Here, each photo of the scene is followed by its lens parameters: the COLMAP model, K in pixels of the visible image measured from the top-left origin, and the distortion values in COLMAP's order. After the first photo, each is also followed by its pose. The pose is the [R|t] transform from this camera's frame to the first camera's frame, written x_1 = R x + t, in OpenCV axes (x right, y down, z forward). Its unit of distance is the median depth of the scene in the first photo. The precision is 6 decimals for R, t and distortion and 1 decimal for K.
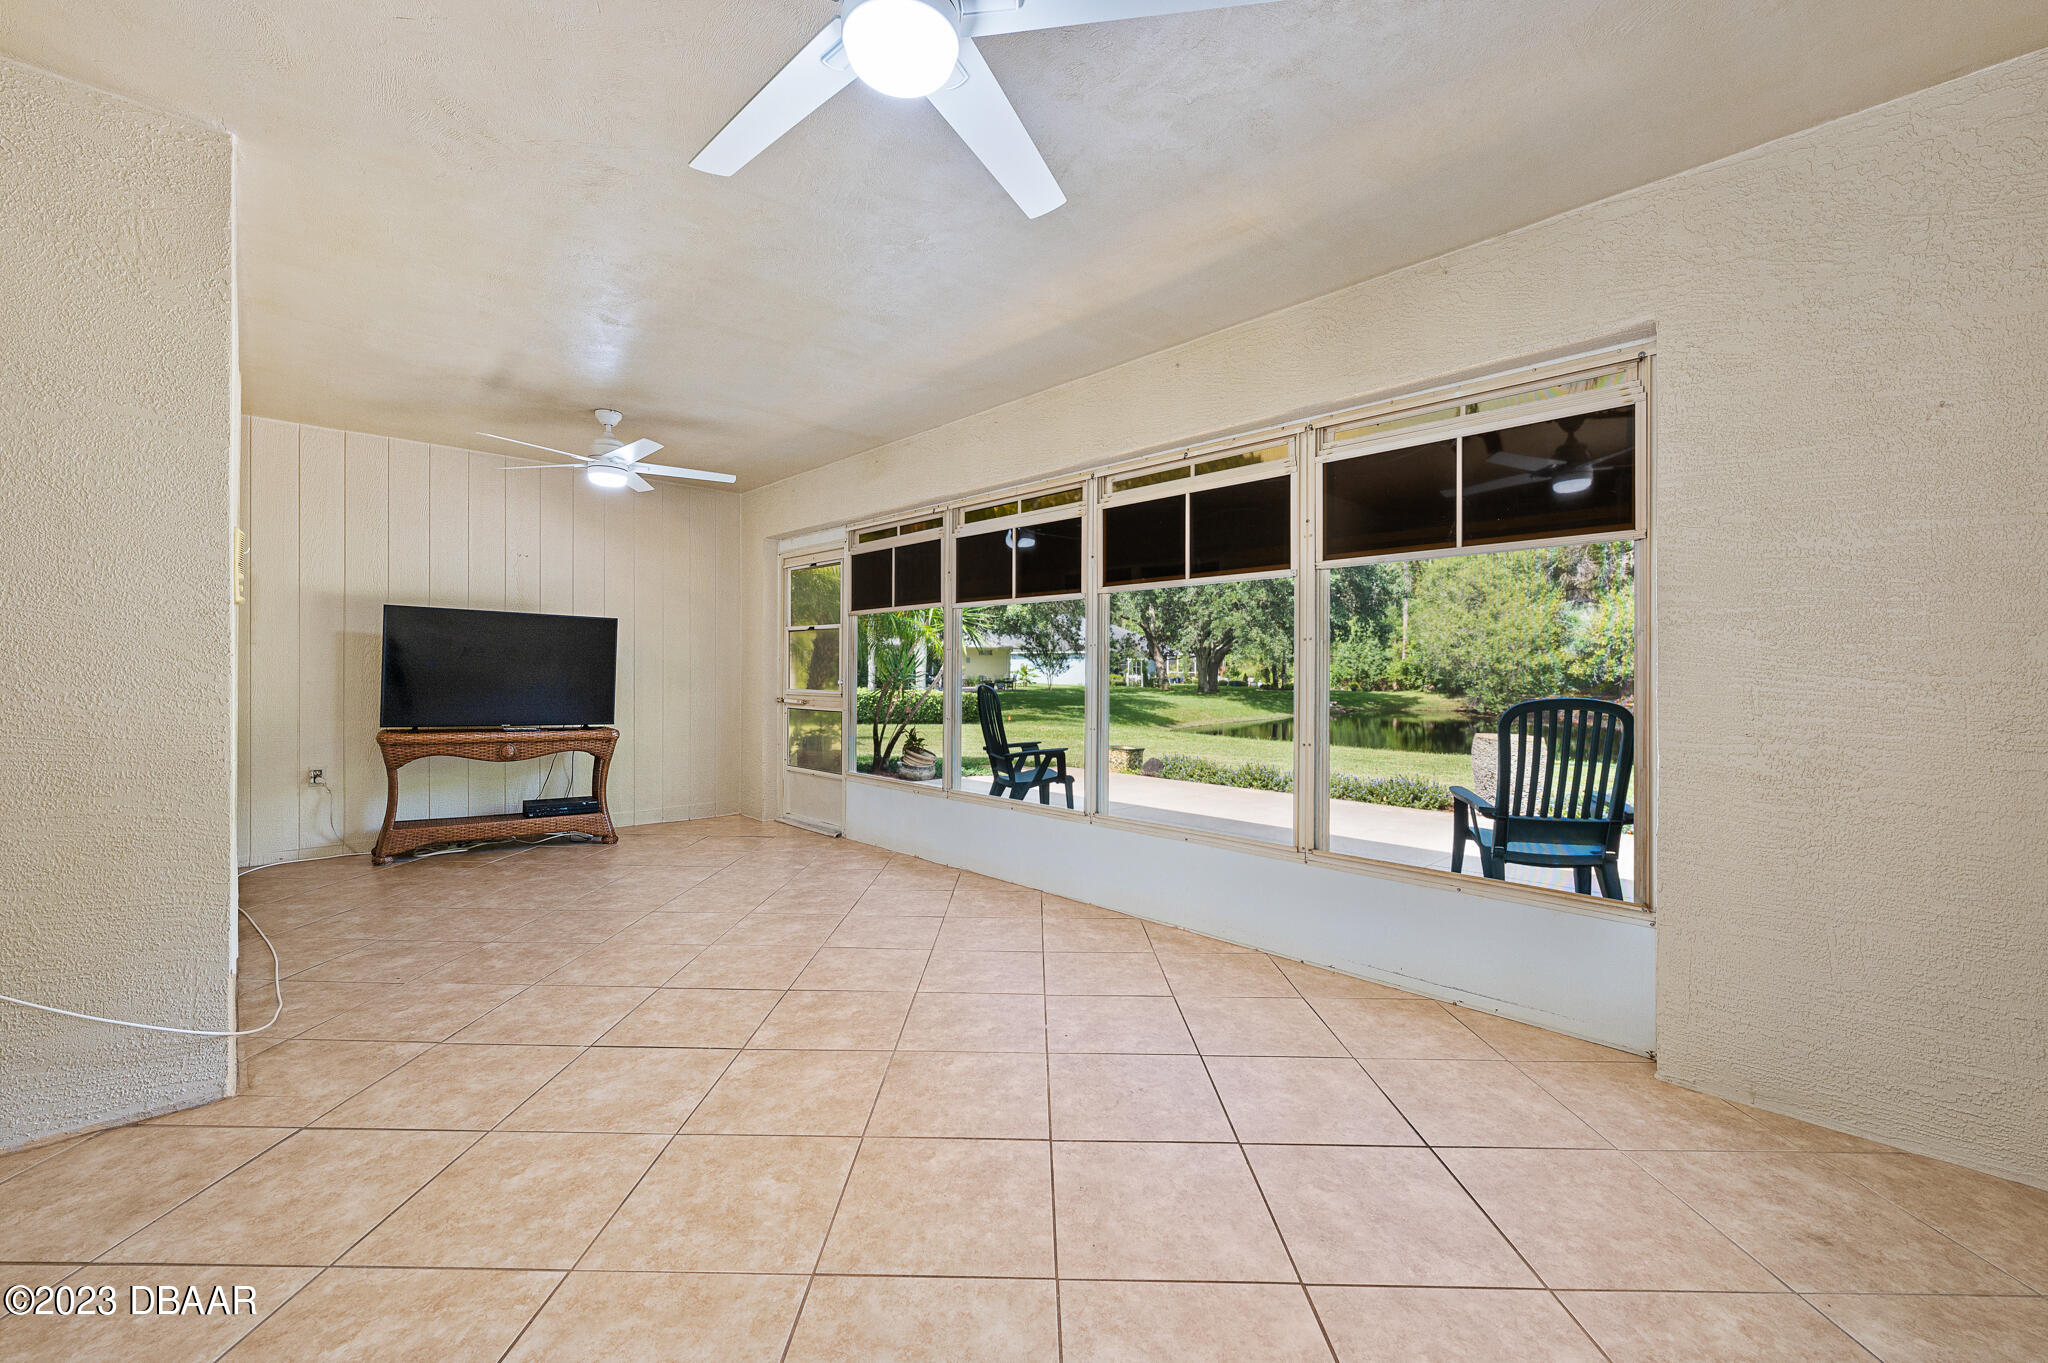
lens RADIAL K [[842.1, 0, 1020.5], [0, 842.1, 669.5], [0, 0, 1]] dist [0.006495, -0.000639]
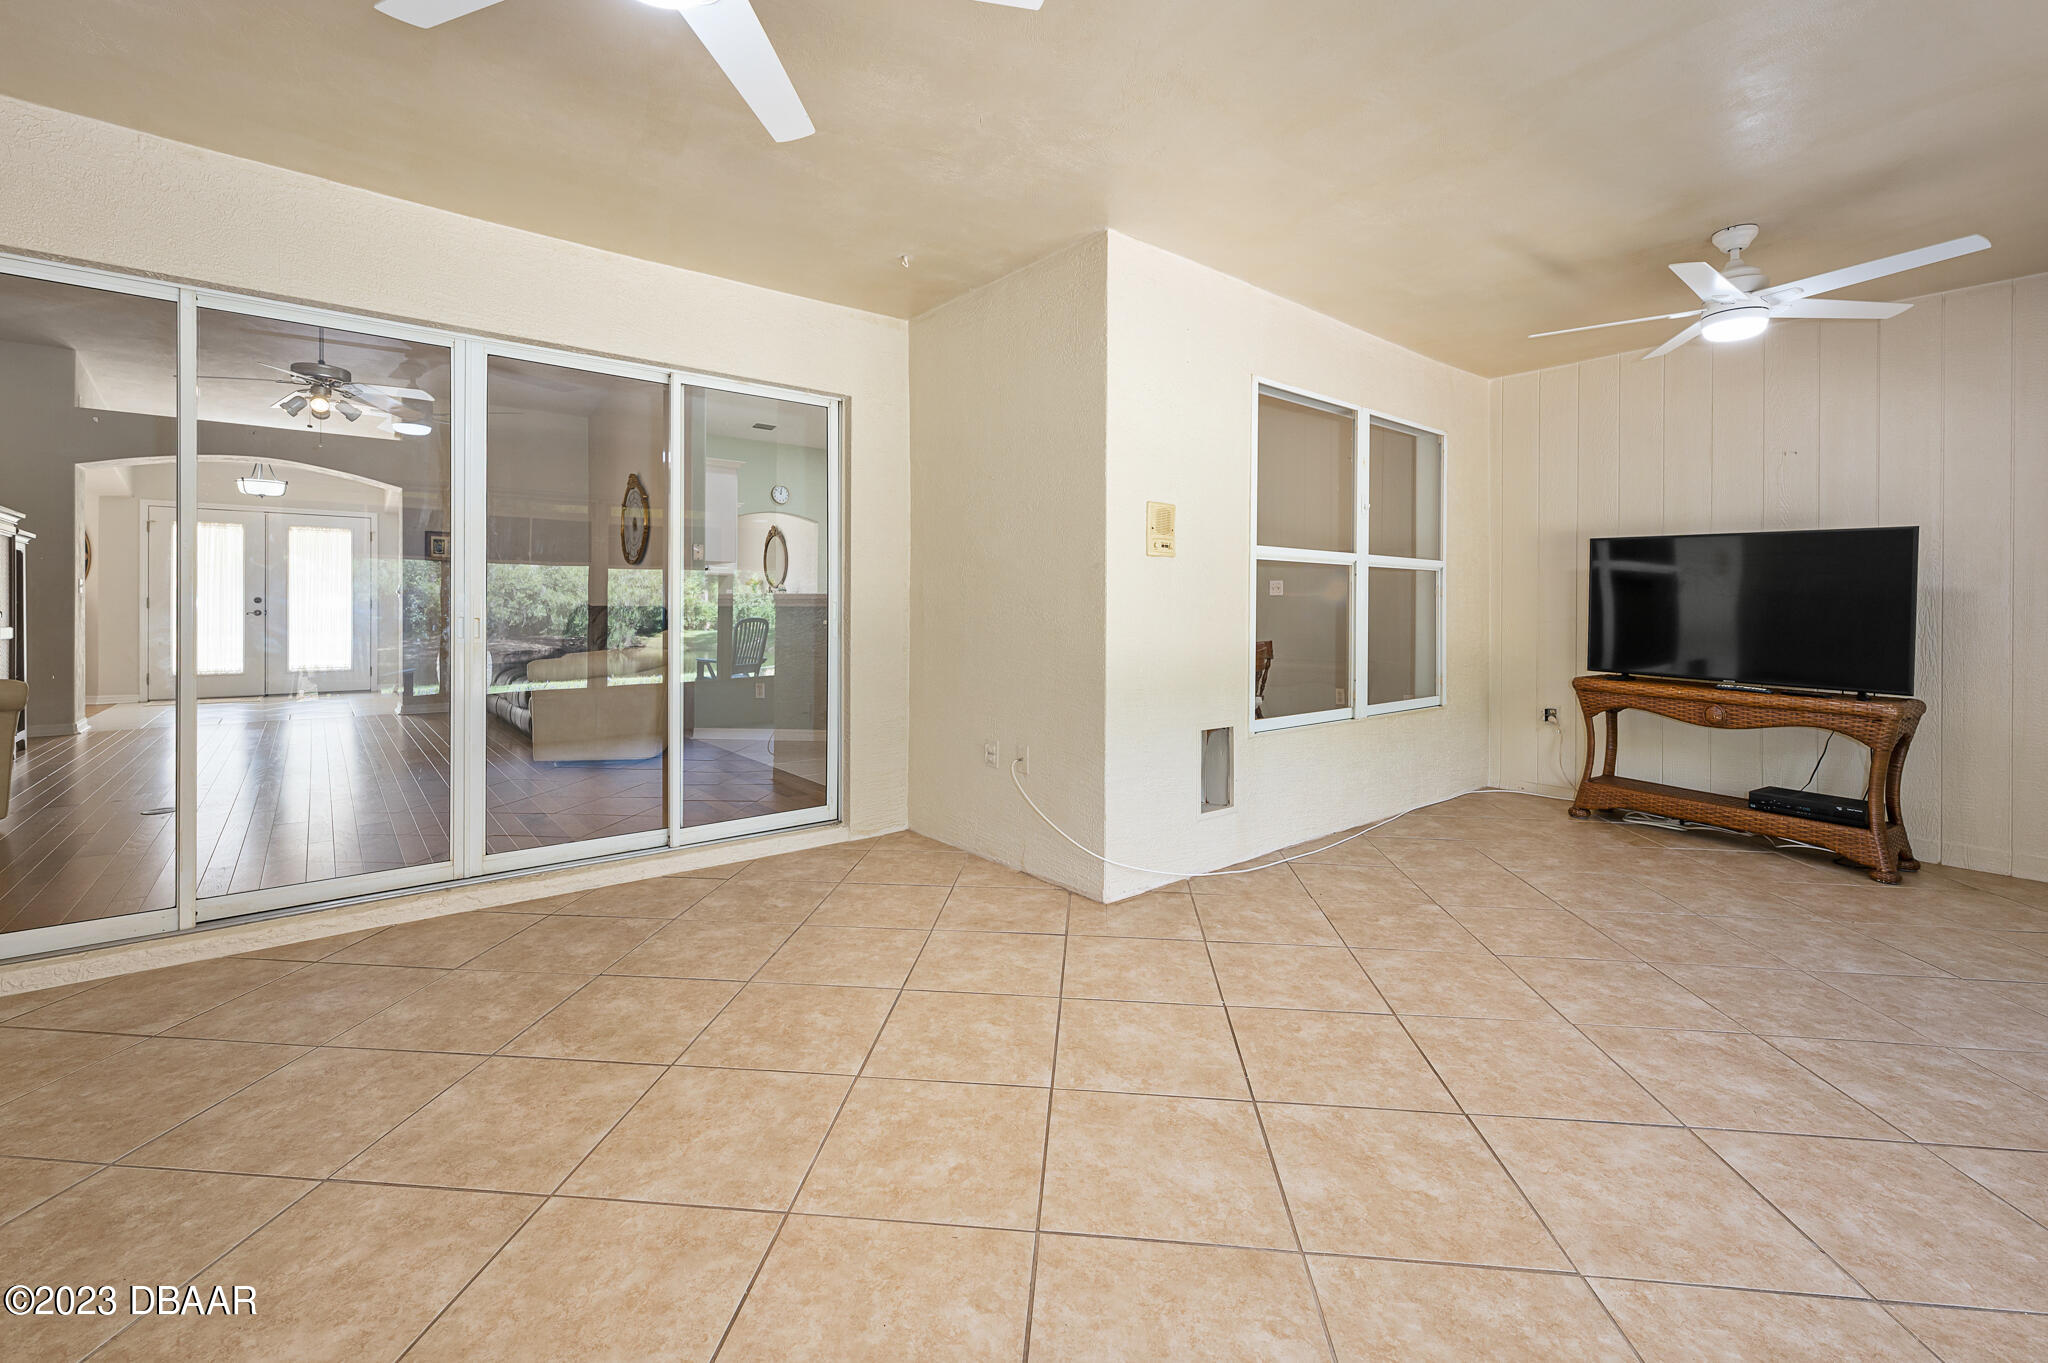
lens RADIAL K [[842.1, 0, 993.1], [0, 842.1, 614.2], [0, 0, 1]] dist [0.006495, -0.000639]
pose [[-0.086662, 0.004559, -0.996227, 0.247006], [-0.003343, 0.999983, 0.004867, 0.003914], [0.996232, 0.003753, -0.086645, 0.457249]]
